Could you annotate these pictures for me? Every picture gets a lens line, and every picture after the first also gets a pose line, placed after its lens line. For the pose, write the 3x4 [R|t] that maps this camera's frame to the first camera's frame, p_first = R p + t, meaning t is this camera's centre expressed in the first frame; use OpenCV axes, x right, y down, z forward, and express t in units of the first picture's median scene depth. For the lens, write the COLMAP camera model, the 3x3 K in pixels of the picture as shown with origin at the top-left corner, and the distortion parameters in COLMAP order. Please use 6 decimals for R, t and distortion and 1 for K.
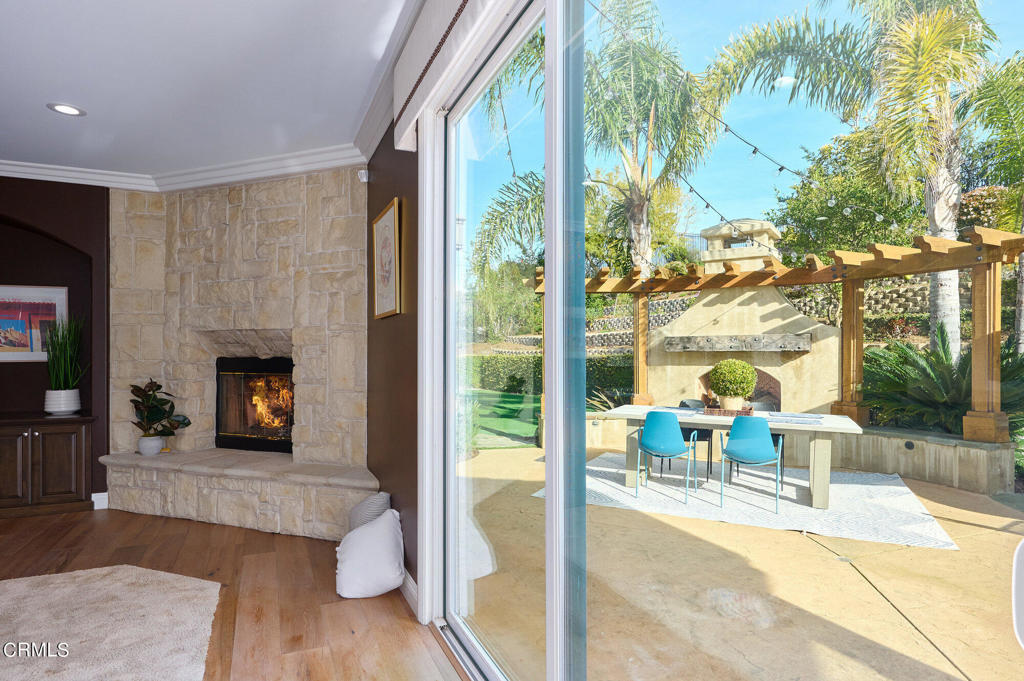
lens RADIAL K [[570.9, 0, 512.9], [0, 570.9, 355.0], [0, 0, 1]] dist [0.000633, -0.000110]
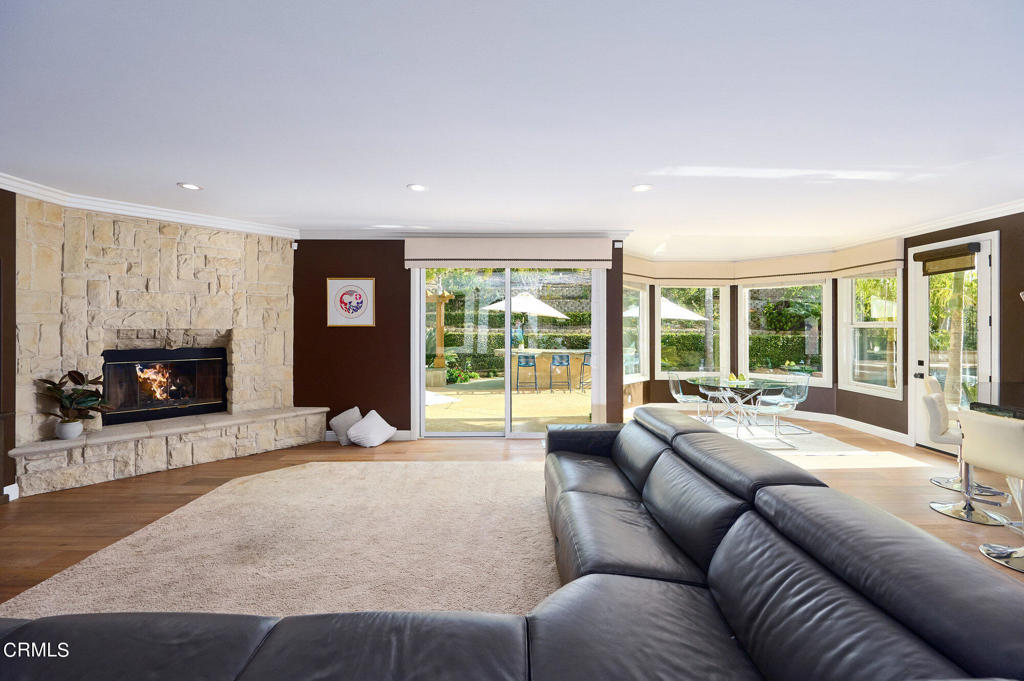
lens RADIAL K [[417.5, 0, 521.1], [0, 417.5, 324.1], [0, 0, 1]] dist [-0.001245, -0.000003]
pose [[0.385980, 0.010063, 0.922452, -1.107860], [0.001016, 0.999935, -0.011333, -0.045025], [-0.922507, 0.005311, 0.385945, -0.163028]]
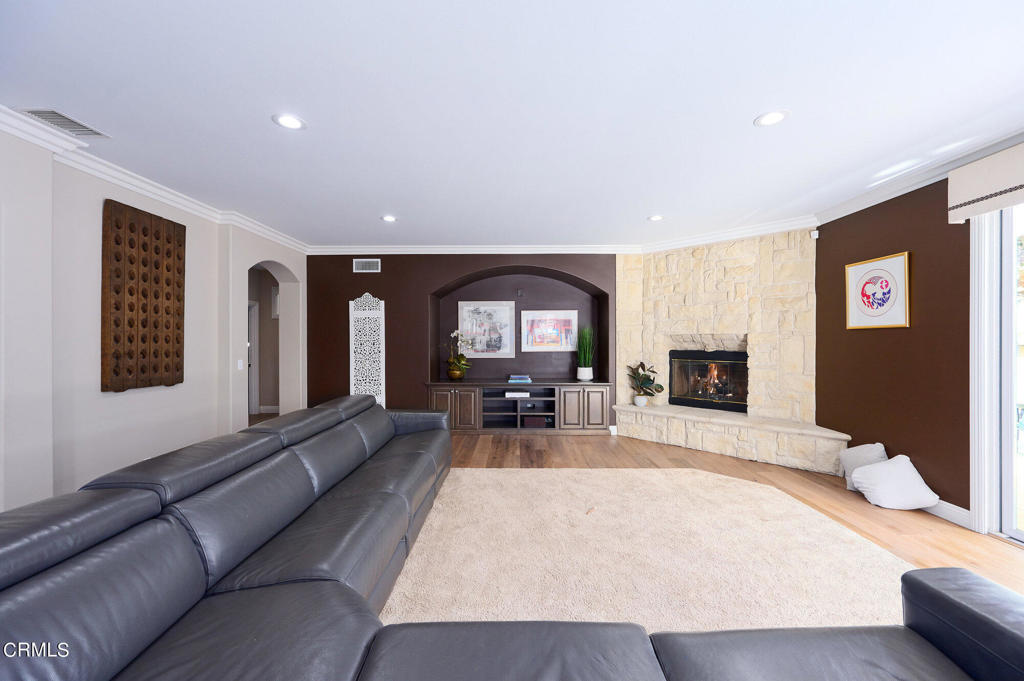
lens RADIAL K [[406.7, 0, 512.0], [0, 406.7, 340.5], [0, 0, 1]] dist [0.001318, 0.000193]
pose [[0.914639, 0.001902, -0.404267, -0.516687], [-0.002765, 0.999995, -0.001553, -0.022956], [0.404262, 0.002538, 0.914640, -0.301212]]
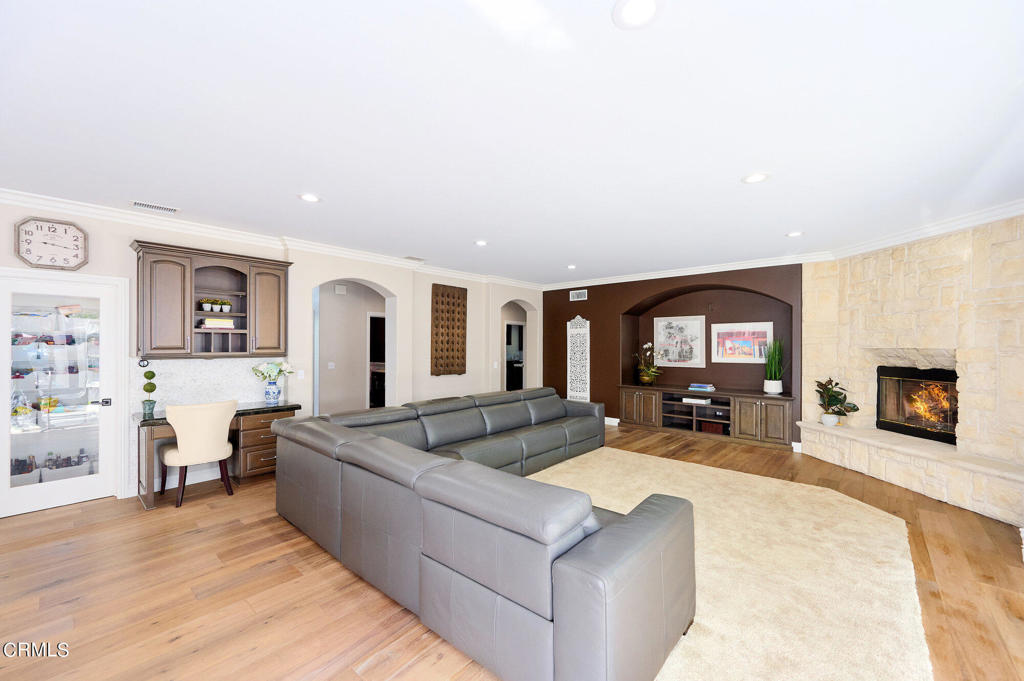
lens RADIAL K [[407.9, 0, 514.2], [0, 407.9, 342.2], [0, 0, 1]] dist [0.000277, 0.000212]
pose [[0.424412, -0.002890, -0.905465, 0.027781], [-0.008139, 0.999942, -0.007007, -0.045932], [0.905433, 0.010343, 0.424364, -0.300542]]
